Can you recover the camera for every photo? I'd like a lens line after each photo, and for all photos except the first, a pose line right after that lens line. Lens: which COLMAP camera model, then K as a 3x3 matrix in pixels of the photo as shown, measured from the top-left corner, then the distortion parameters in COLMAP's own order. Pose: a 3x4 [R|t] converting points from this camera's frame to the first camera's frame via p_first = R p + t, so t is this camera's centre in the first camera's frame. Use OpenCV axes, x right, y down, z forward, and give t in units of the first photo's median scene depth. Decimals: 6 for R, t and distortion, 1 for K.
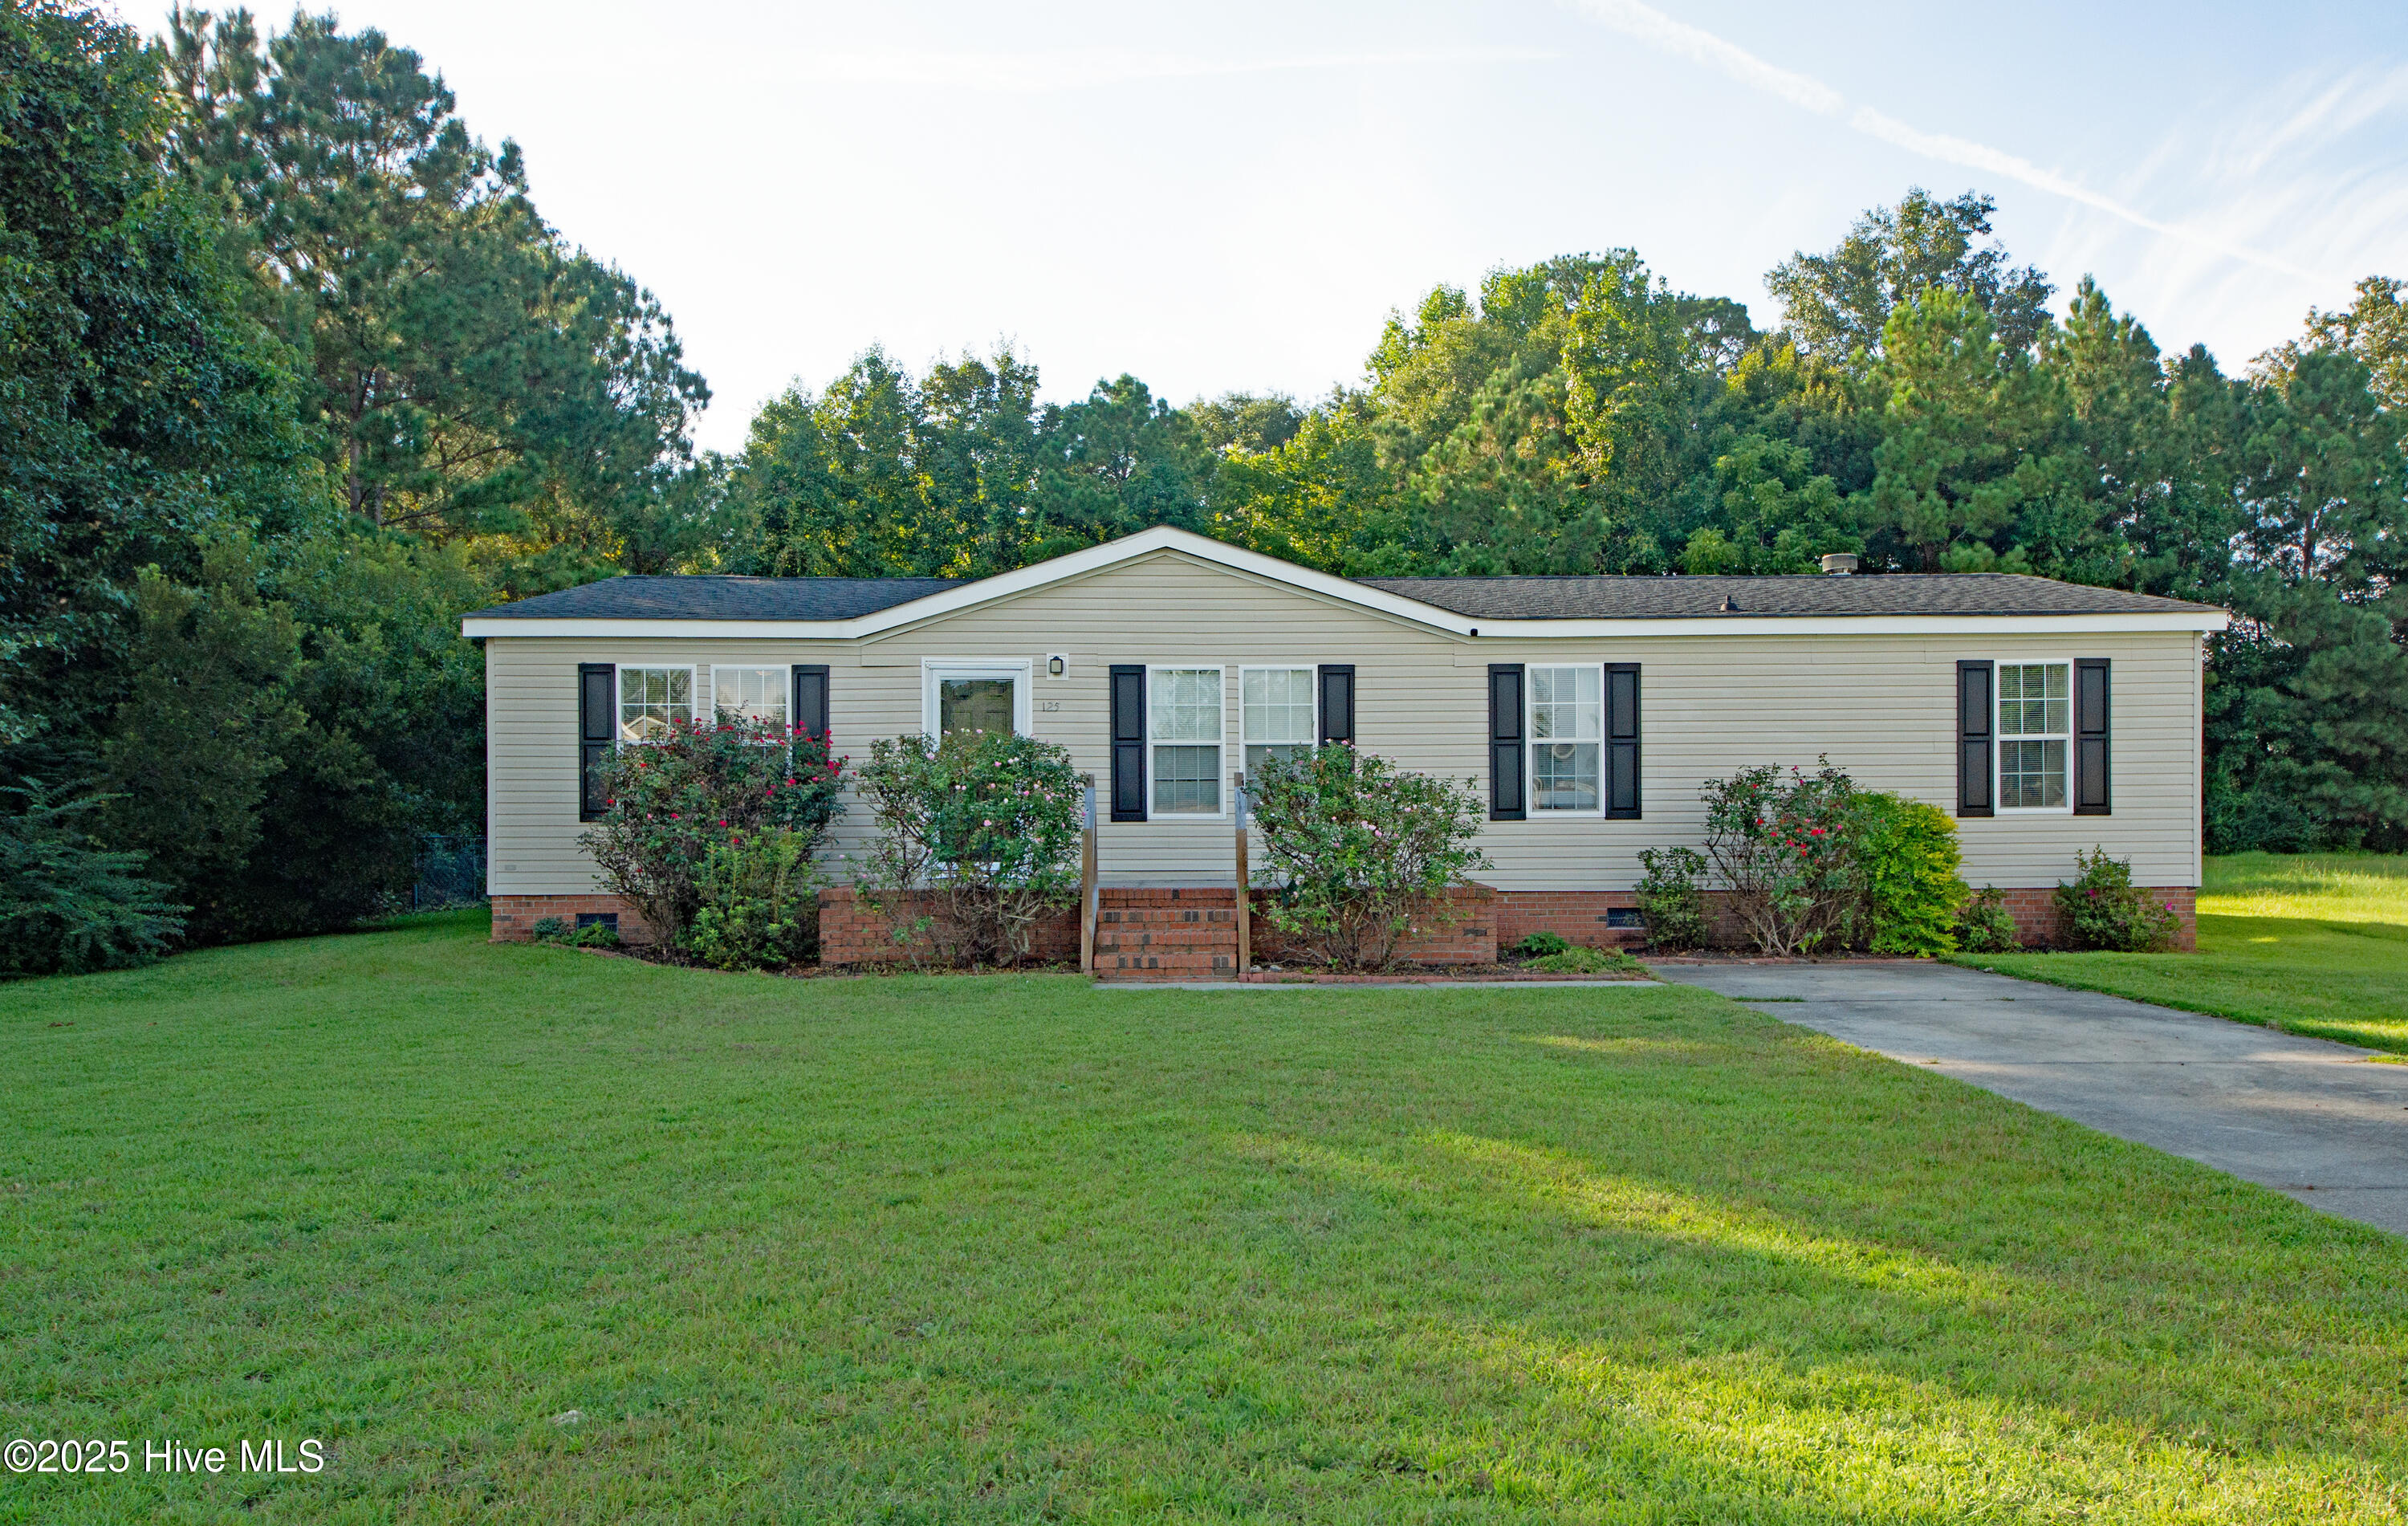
lens RADIAL K [[1668.2, 0, 1208.8], [0, 1668.2, 838.5], [0, 0, 1]] dist [0.000955, 0.008762]
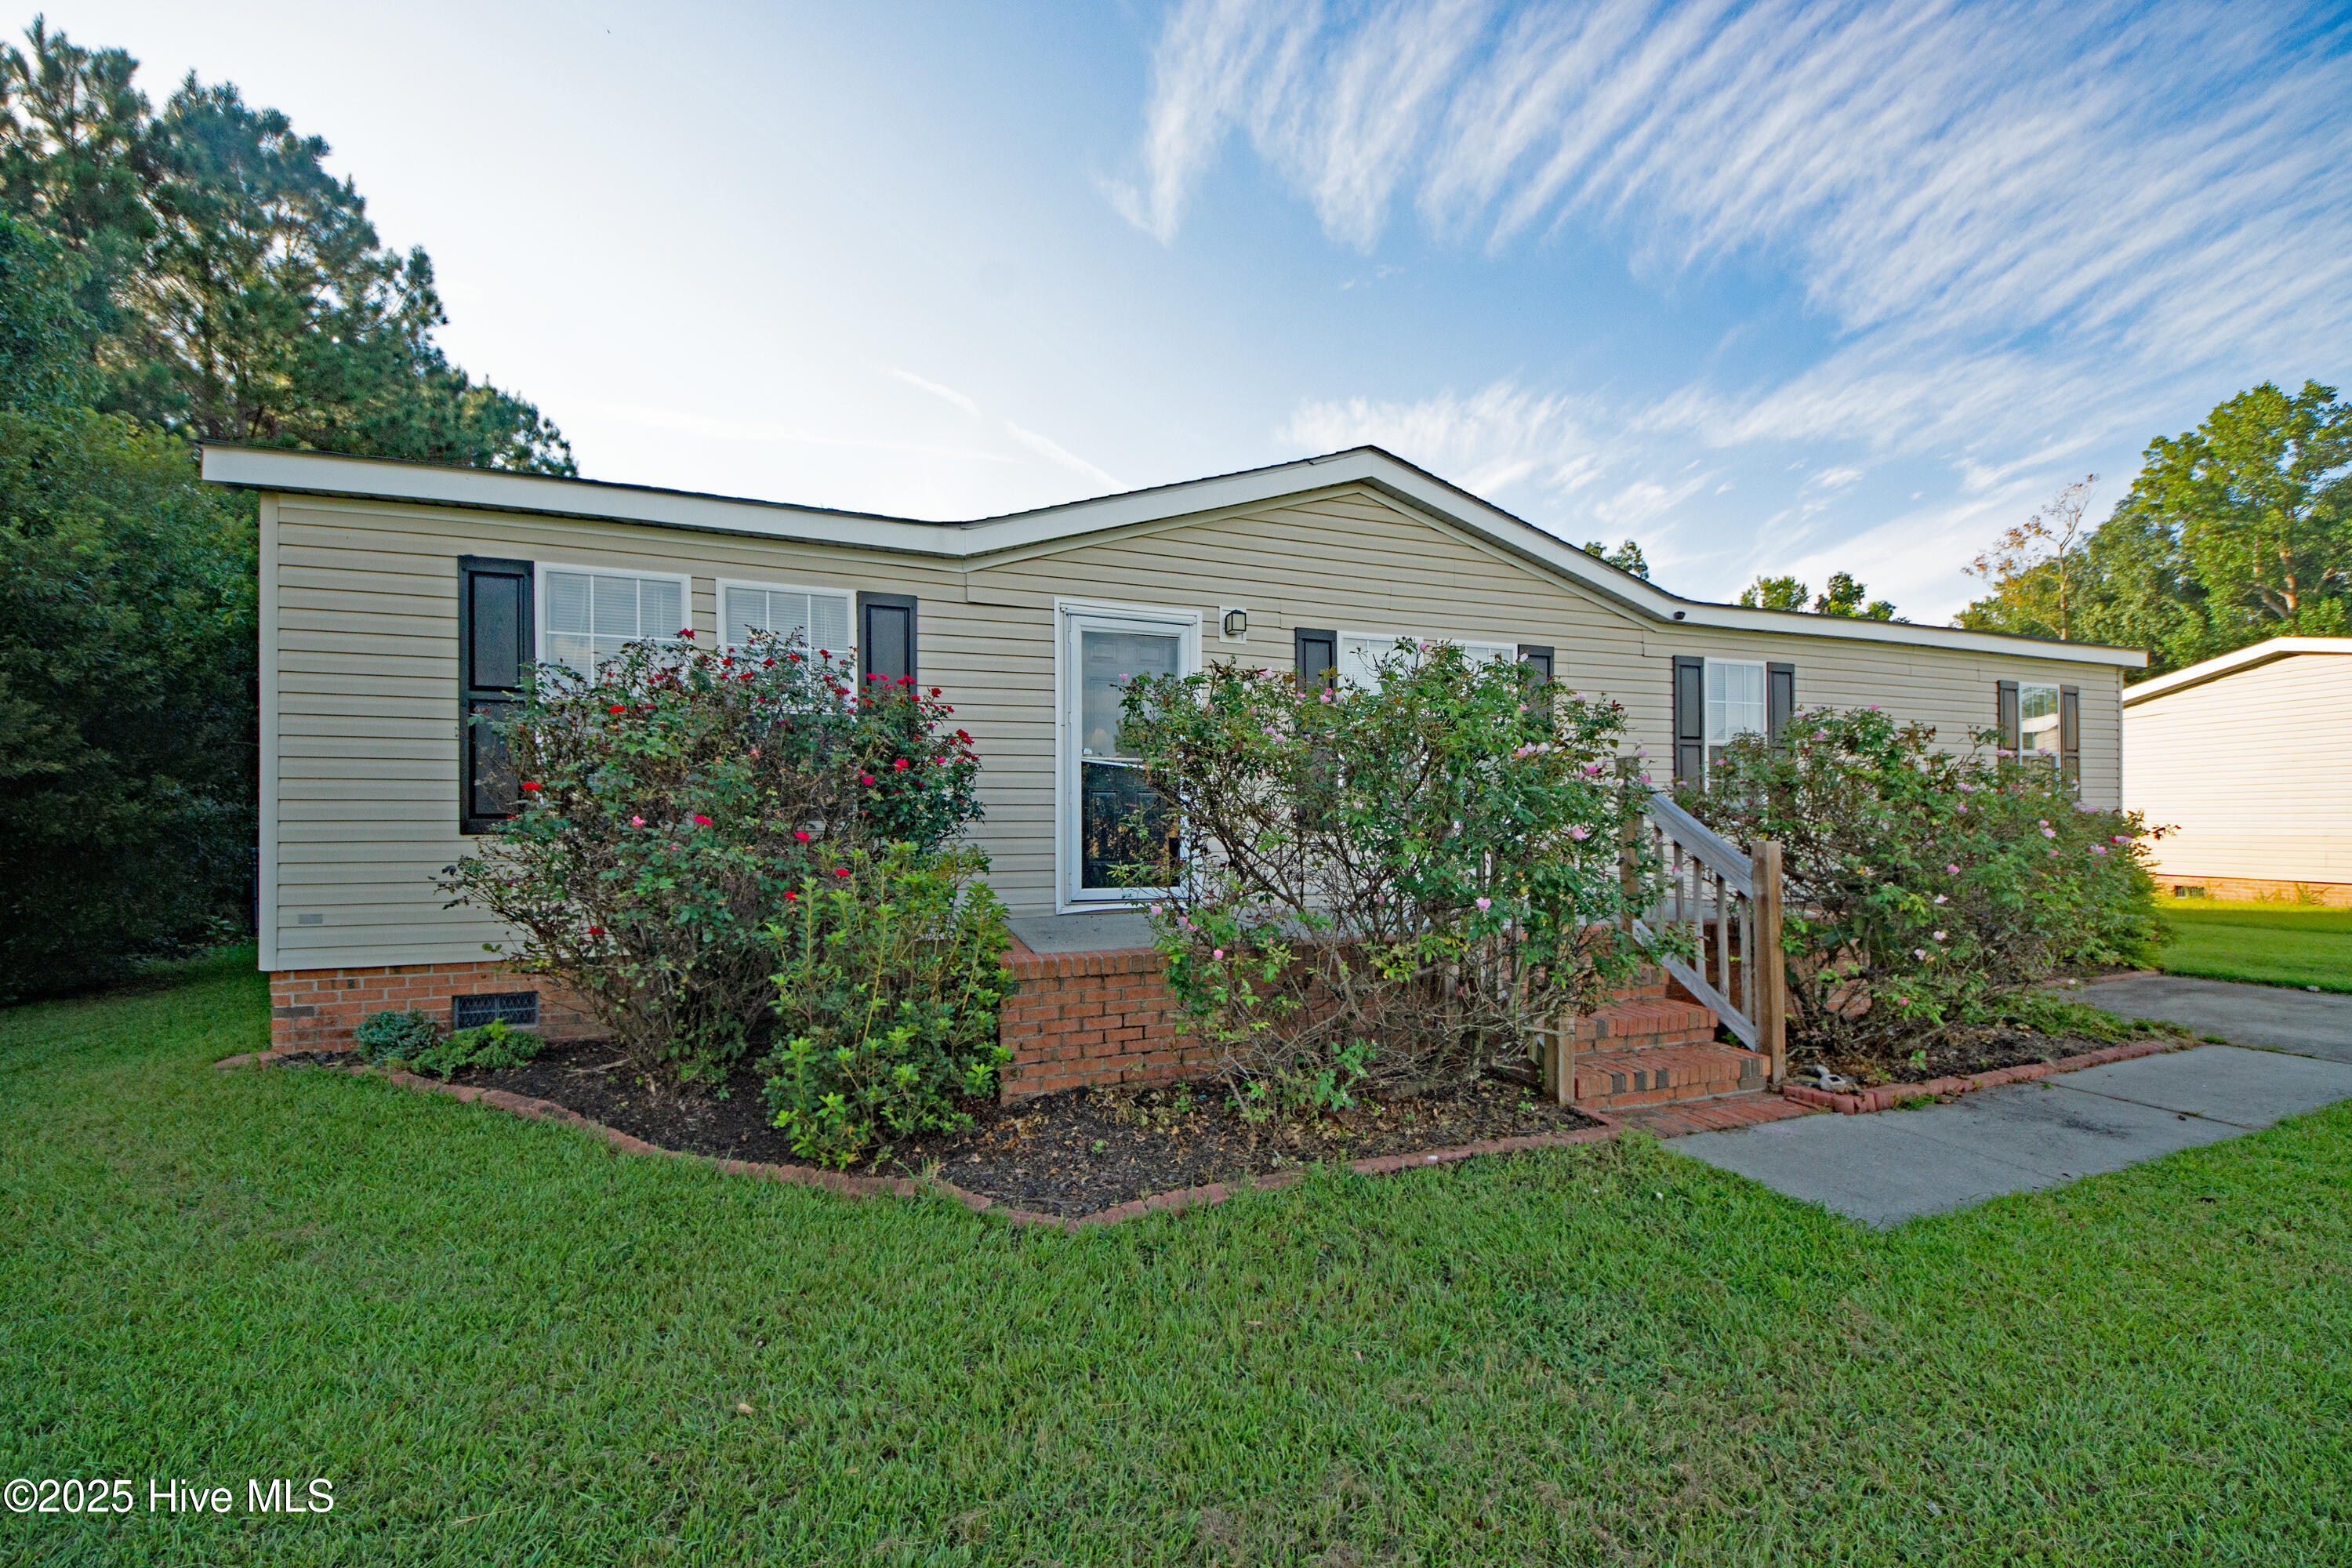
lens RADIAL K [[837.9, 0, 1159.2], [0, 837.9, 827.4], [0, 0, 1]] dist [0.002375, -0.006766]
pose [[0.950254, -0.001348, 0.311474, -0.239546], [0.005988, 0.999885, -0.013942, -0.006896], [-0.311419, 0.015113, 0.950152, 0.654515]]
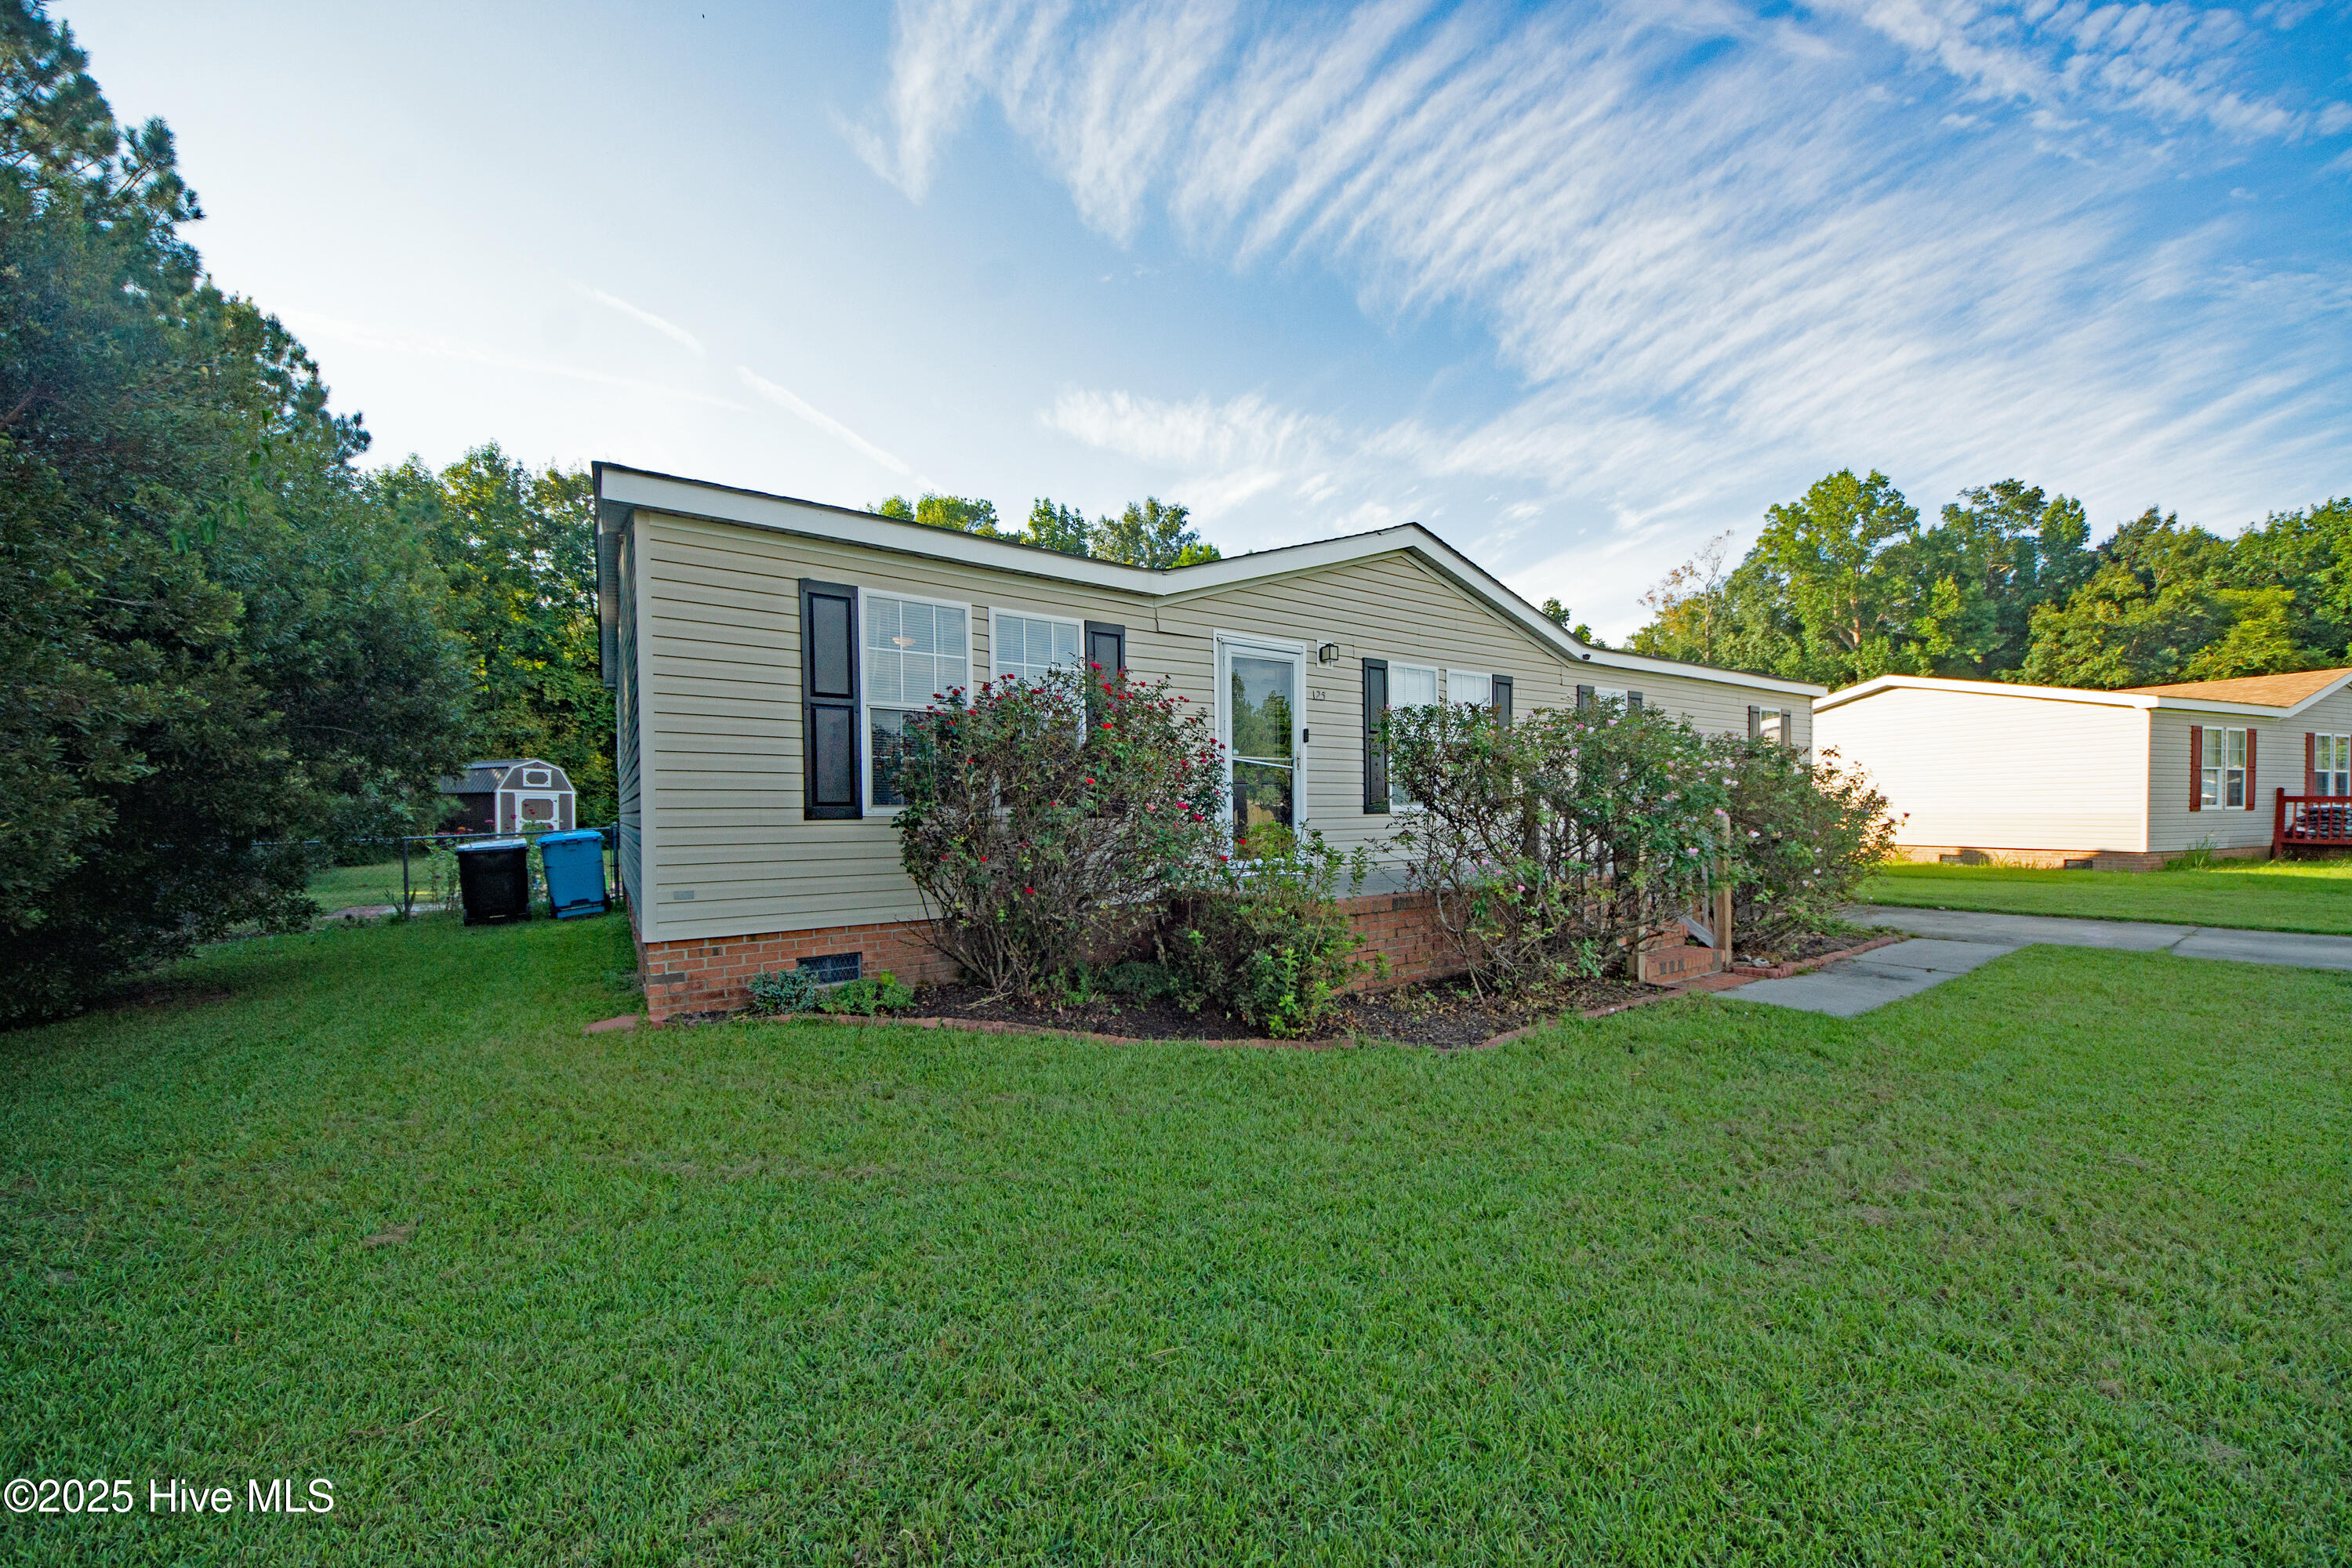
lens RADIAL K [[823.9, 0, 1149.4], [0, 823.9, 818.3], [0, 0, 1]] dist [0.008417, -0.004785]
pose [[0.844074, -0.011298, 0.536108, -0.436344], [0.014754, 0.999889, -0.002158, -0.007724], [-0.536024, 0.009732, 0.844146, 0.649837]]
